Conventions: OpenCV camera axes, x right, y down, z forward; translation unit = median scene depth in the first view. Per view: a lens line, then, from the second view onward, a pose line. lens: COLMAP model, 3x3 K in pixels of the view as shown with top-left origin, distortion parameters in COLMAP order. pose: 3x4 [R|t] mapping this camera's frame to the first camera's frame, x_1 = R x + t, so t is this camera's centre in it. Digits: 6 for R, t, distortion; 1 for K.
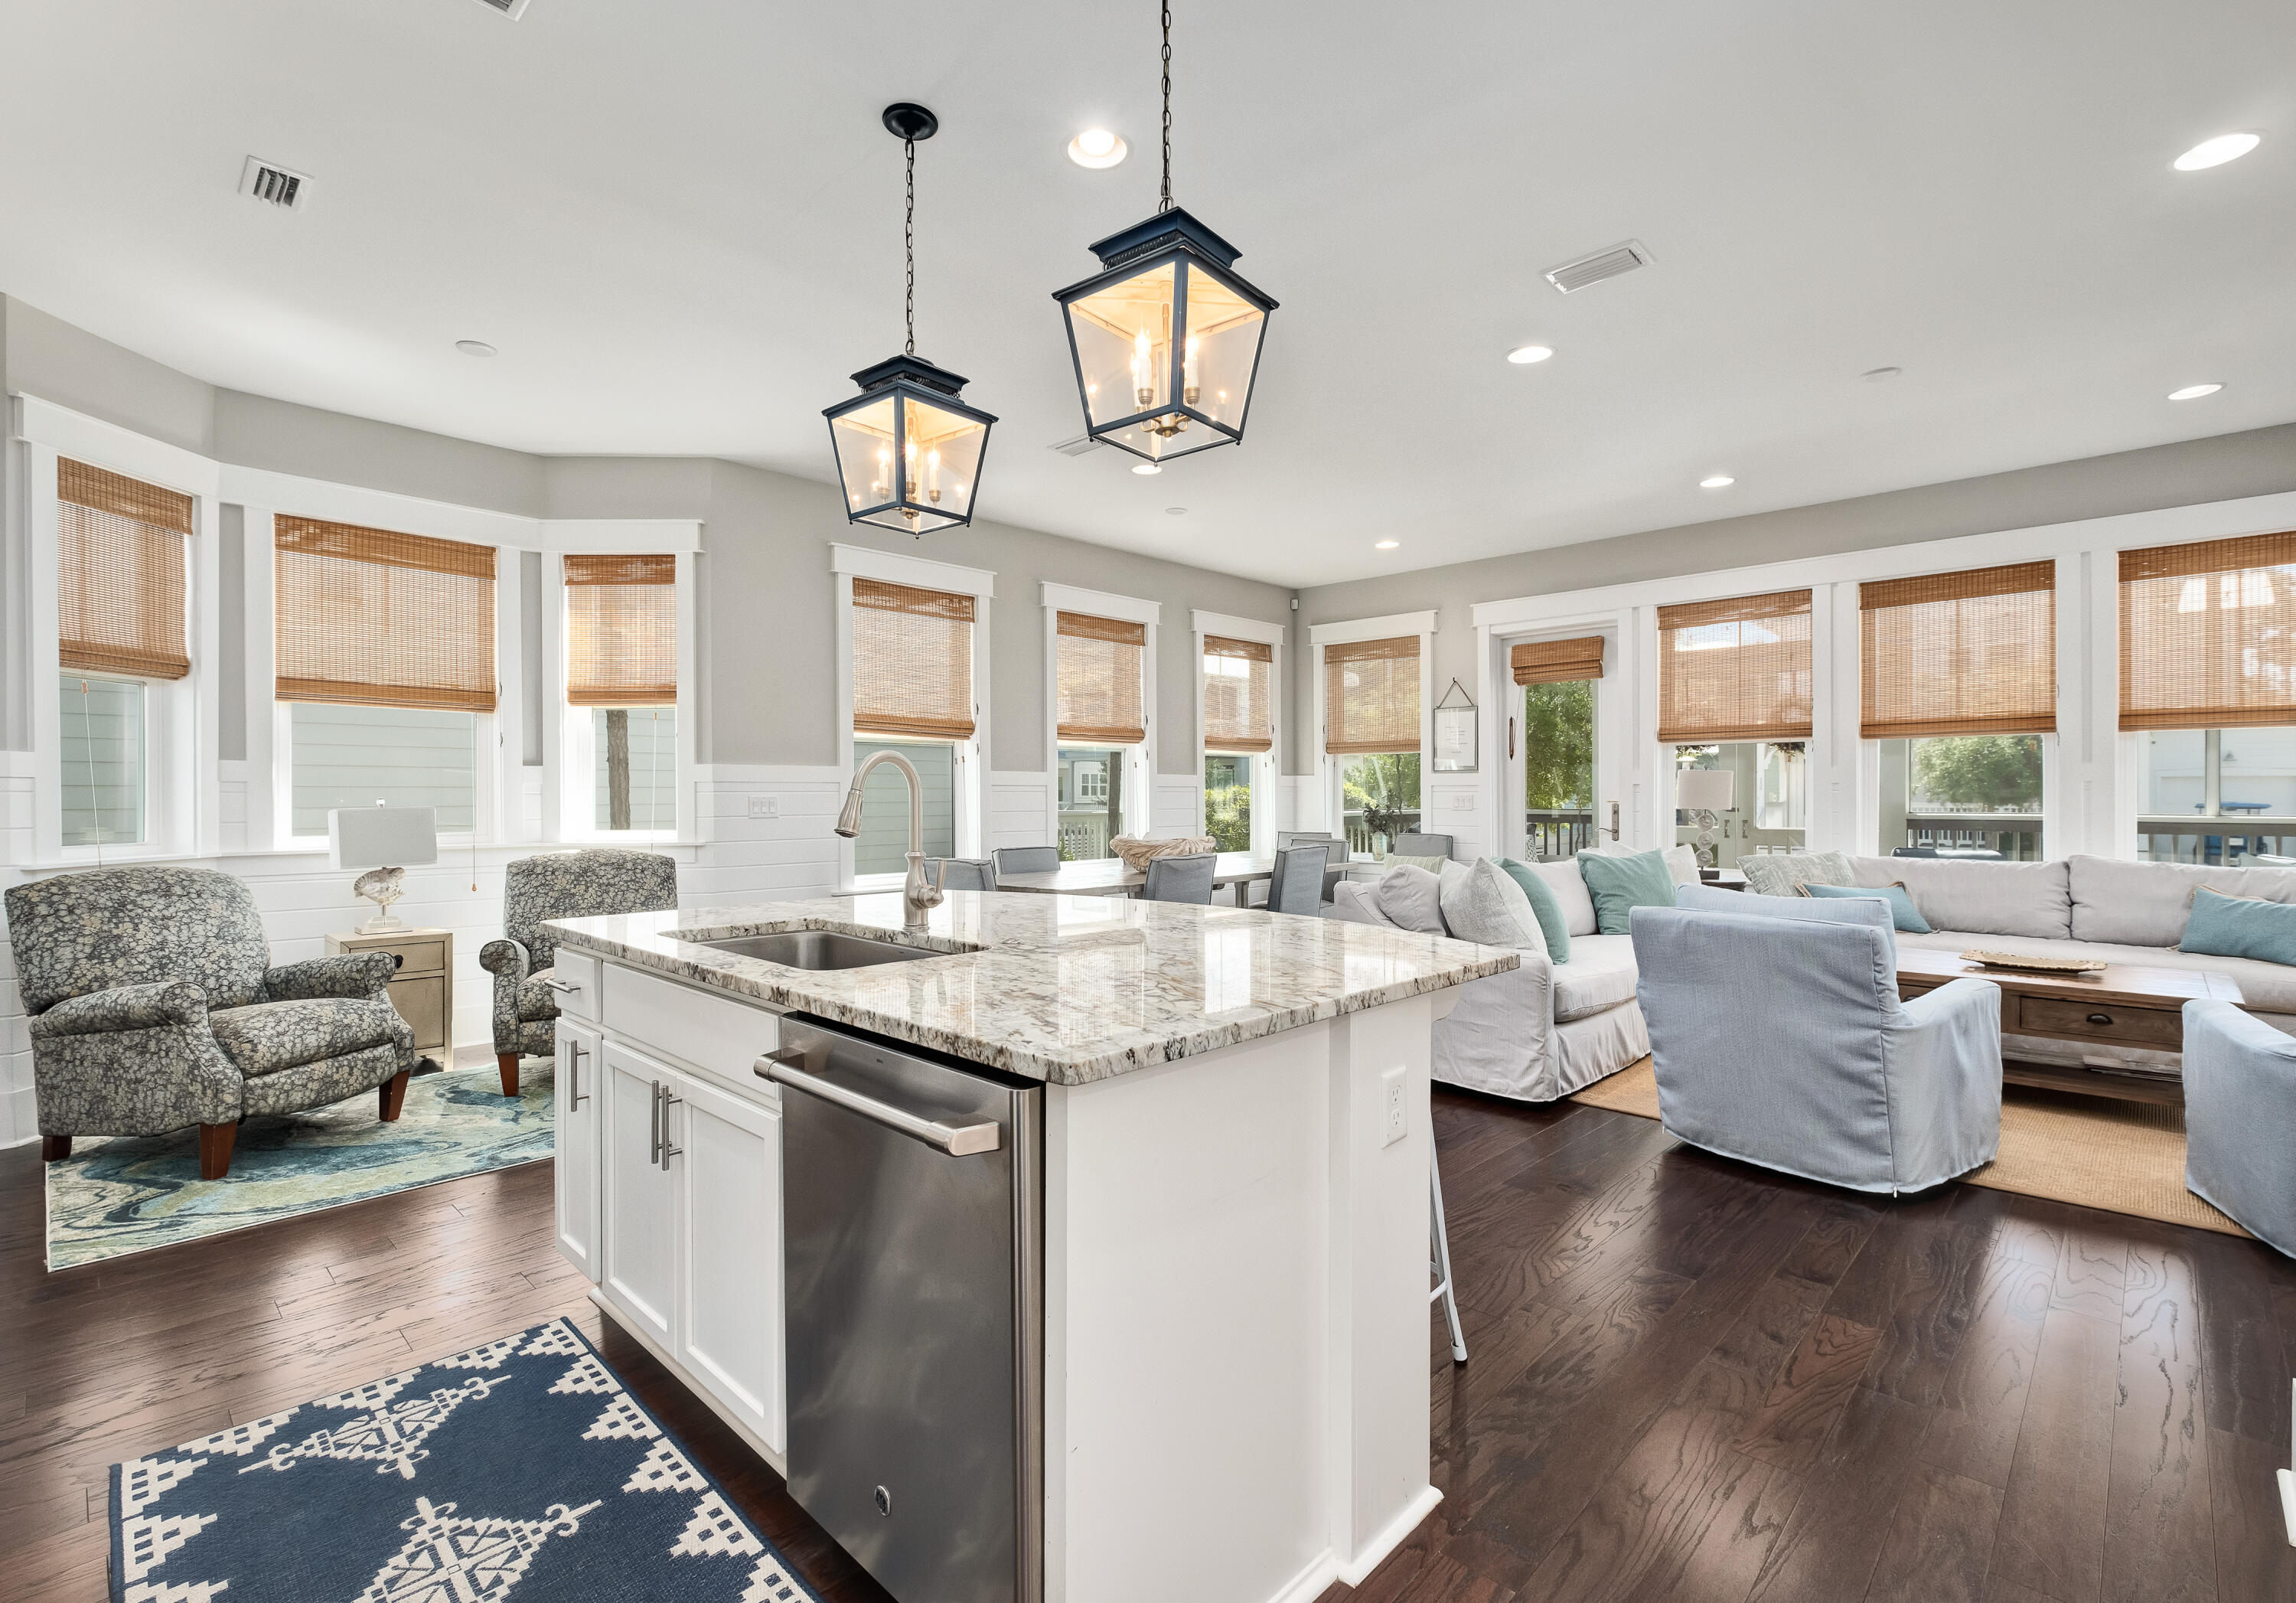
lens RADIAL K [[1077.1, 0, 1153.2], [0, 1077.1, 801.5], [0, 0, 1]] dist [0.000715, 0.000108]
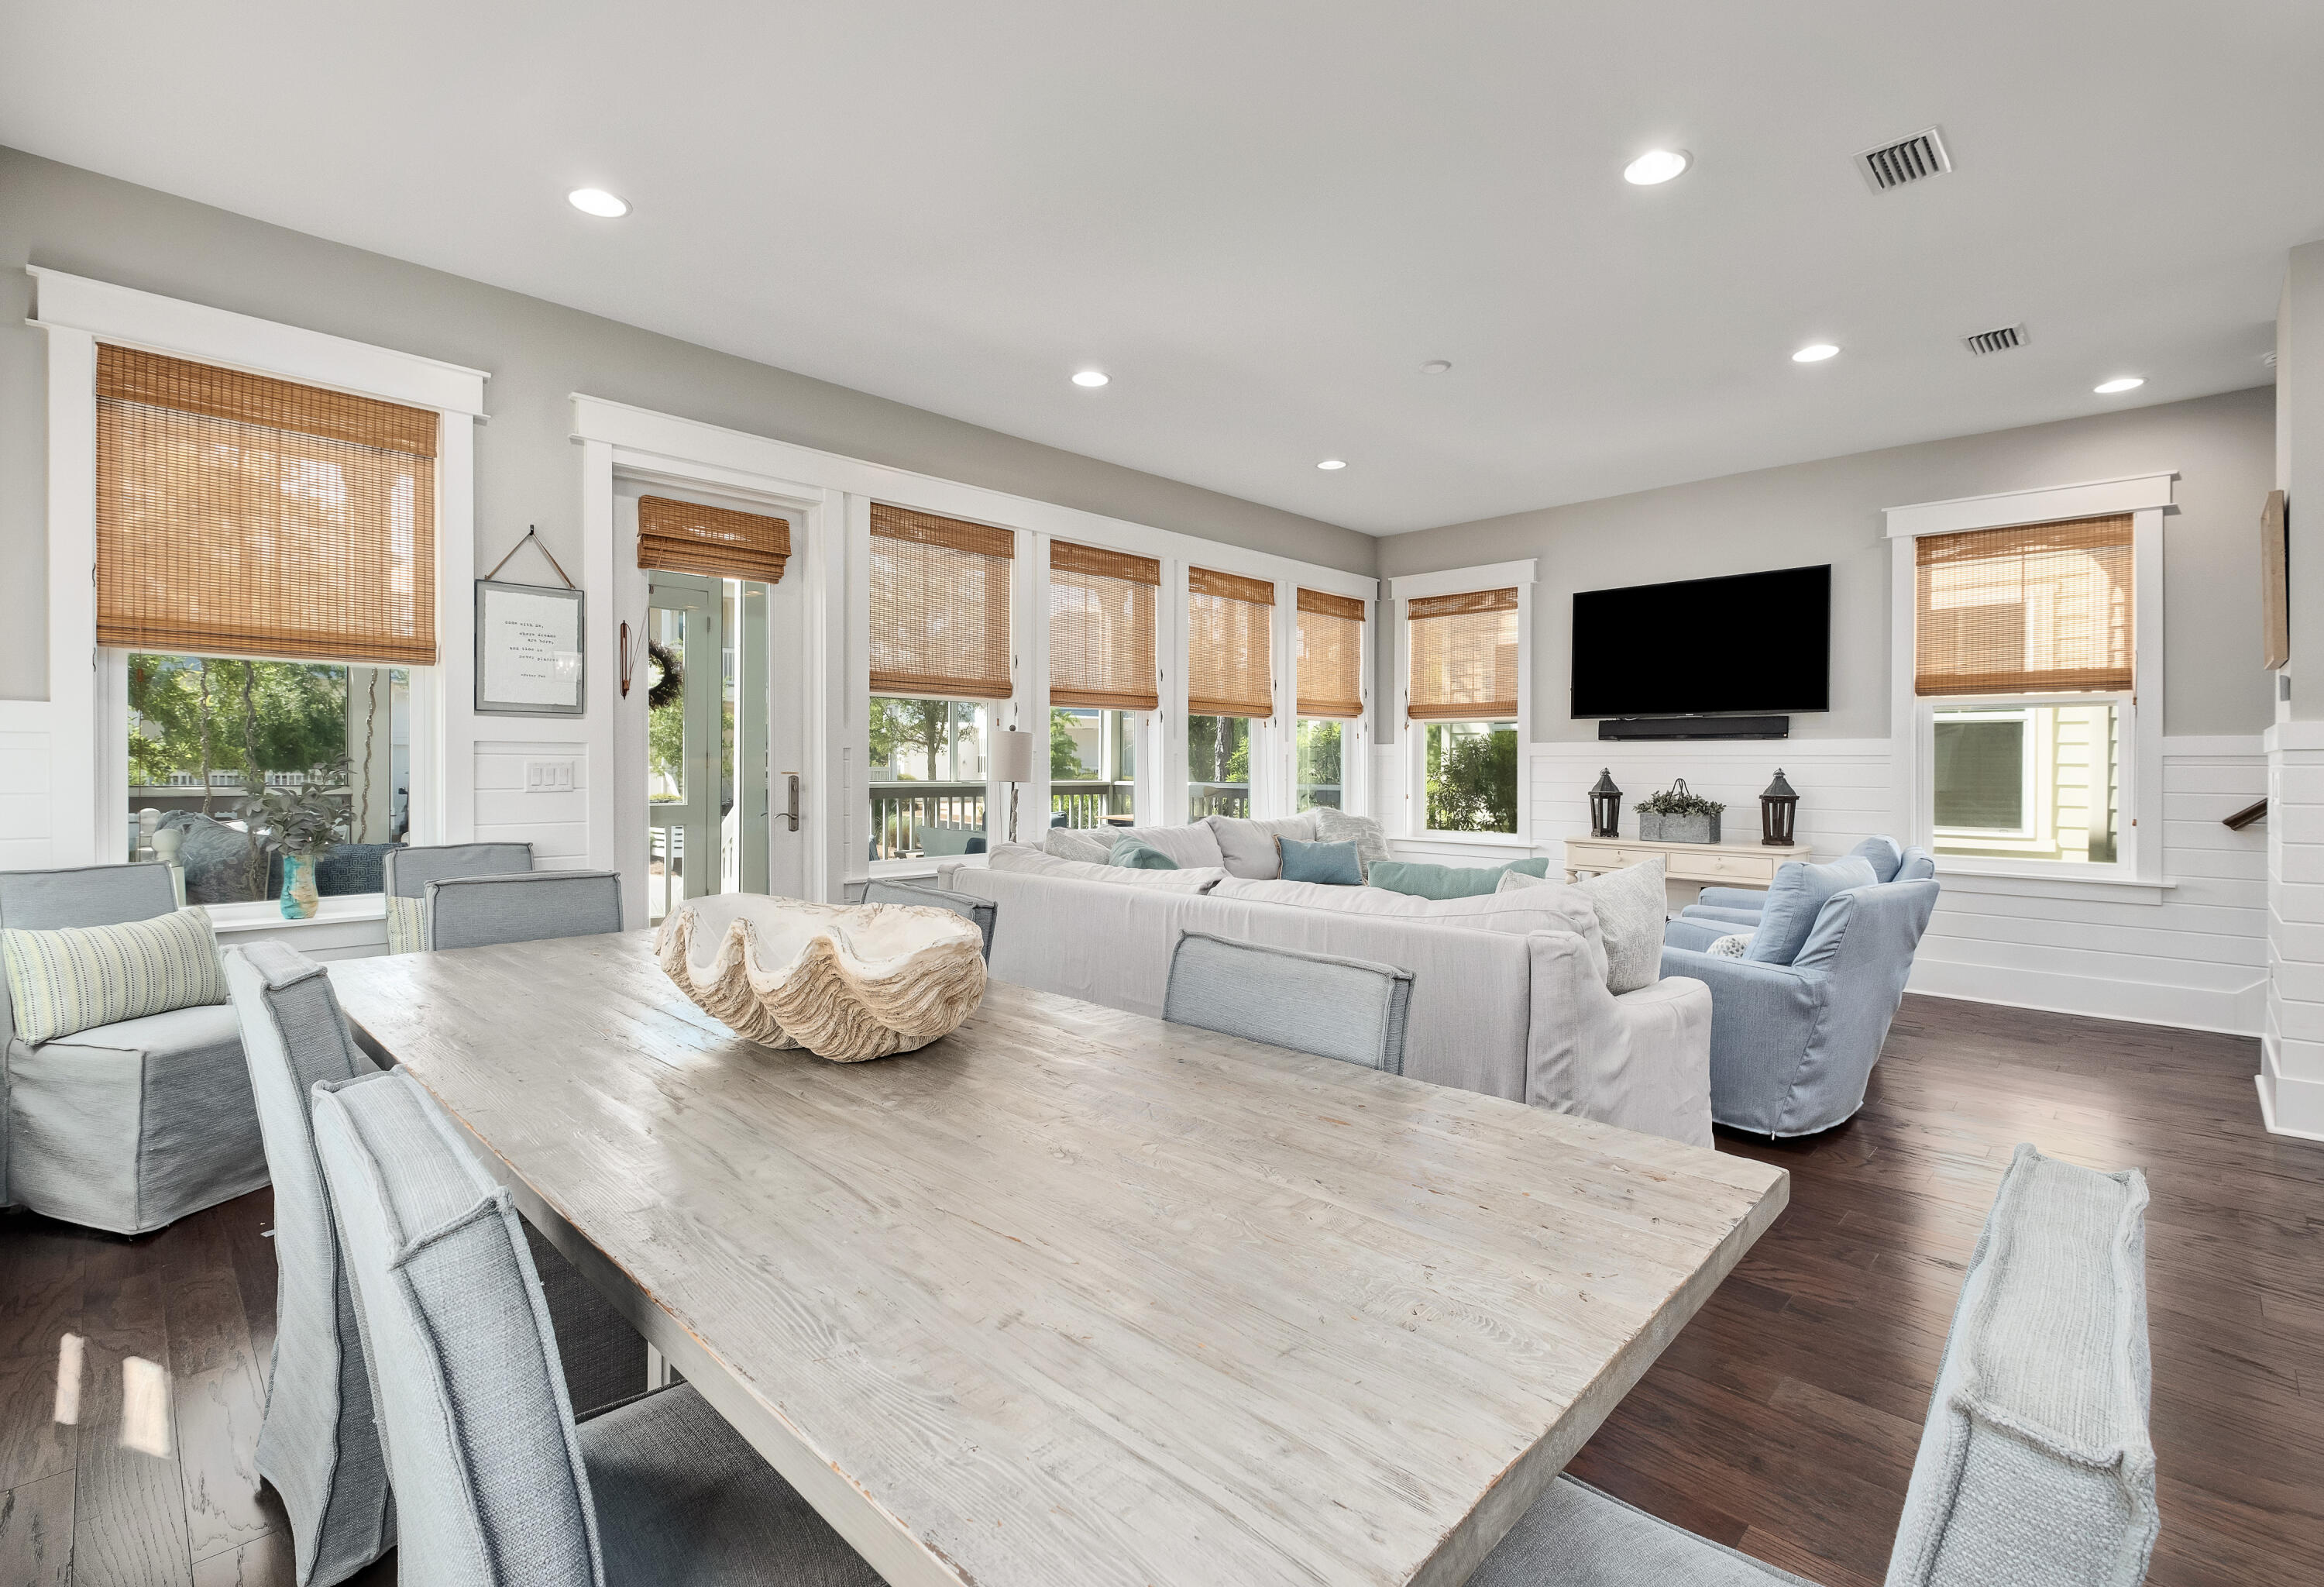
lens RADIAL K [[1061.8, 0, 1171.7], [0, 1061.8, 780.7], [0, 0, 1]] dist [-0.001174, -0.000221]
pose [[0.015897, -0.013762, 0.999779, -0.618645], [0.001025, 0.999905, 0.013748, -0.010542], [-0.999873, 0.000806, 0.015909, 2.054883]]
